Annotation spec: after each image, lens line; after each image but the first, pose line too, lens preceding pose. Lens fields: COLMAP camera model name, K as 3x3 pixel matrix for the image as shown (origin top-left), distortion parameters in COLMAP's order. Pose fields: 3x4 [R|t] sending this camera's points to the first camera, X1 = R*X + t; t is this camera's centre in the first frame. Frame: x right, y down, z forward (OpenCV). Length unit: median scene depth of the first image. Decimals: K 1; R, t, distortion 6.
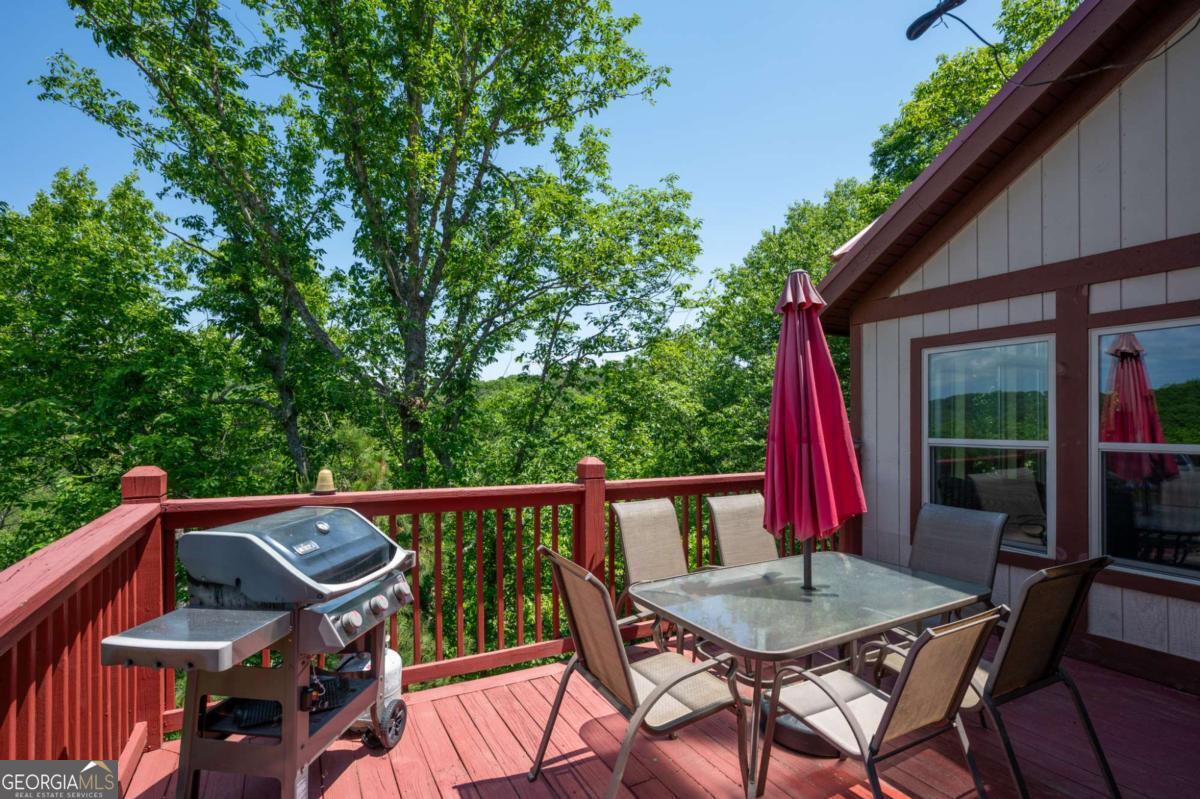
lens RADIAL K [[552.0, 0, 599.5], [0, 552.0, 406.0], [0, 0, 1]] dist [-0.002391, -0.000764]
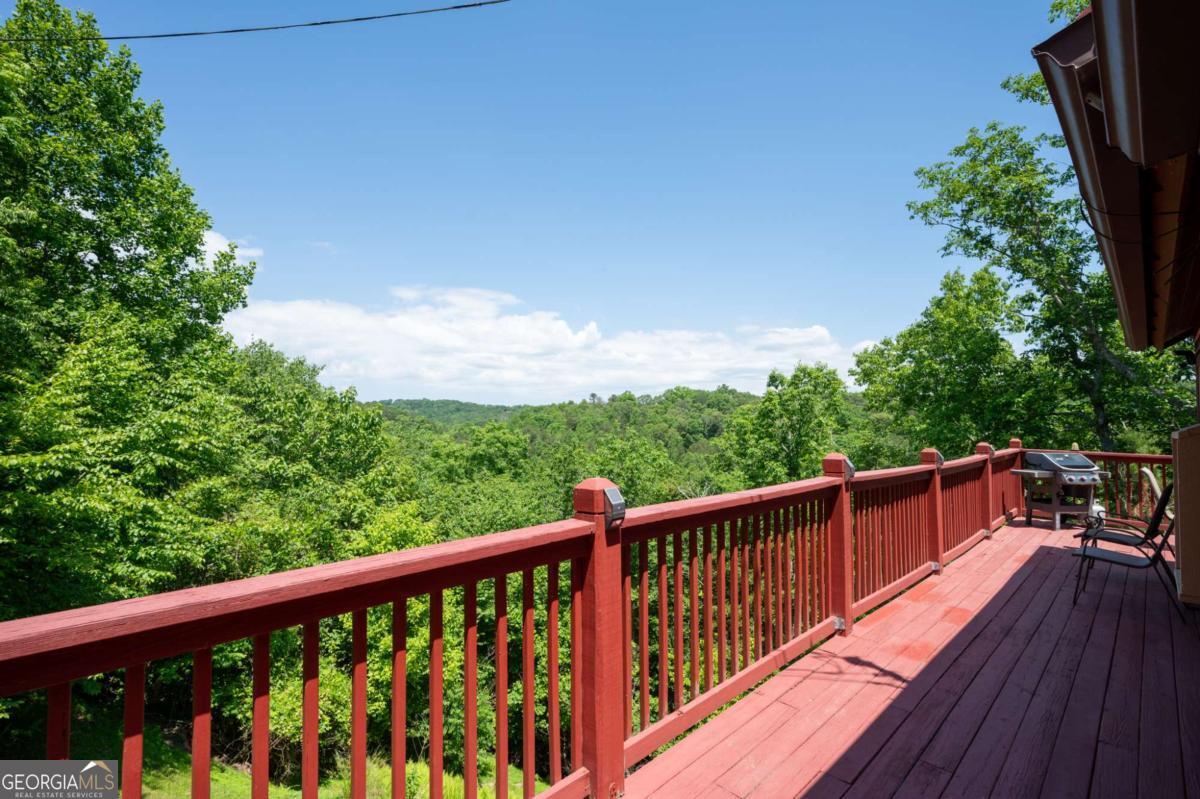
lens RADIAL K [[552.0, 0, 596.5], [0, 552.0, 399.8], [0, 0, 1]] dist [-0.002391, -0.000764]
pose [[0.262662, -0.027333, -0.964501, 0.536244], [0.004792, 0.999623, -0.027023, -0.014928], [0.964876, 0.002476, 0.262694, -0.717309]]
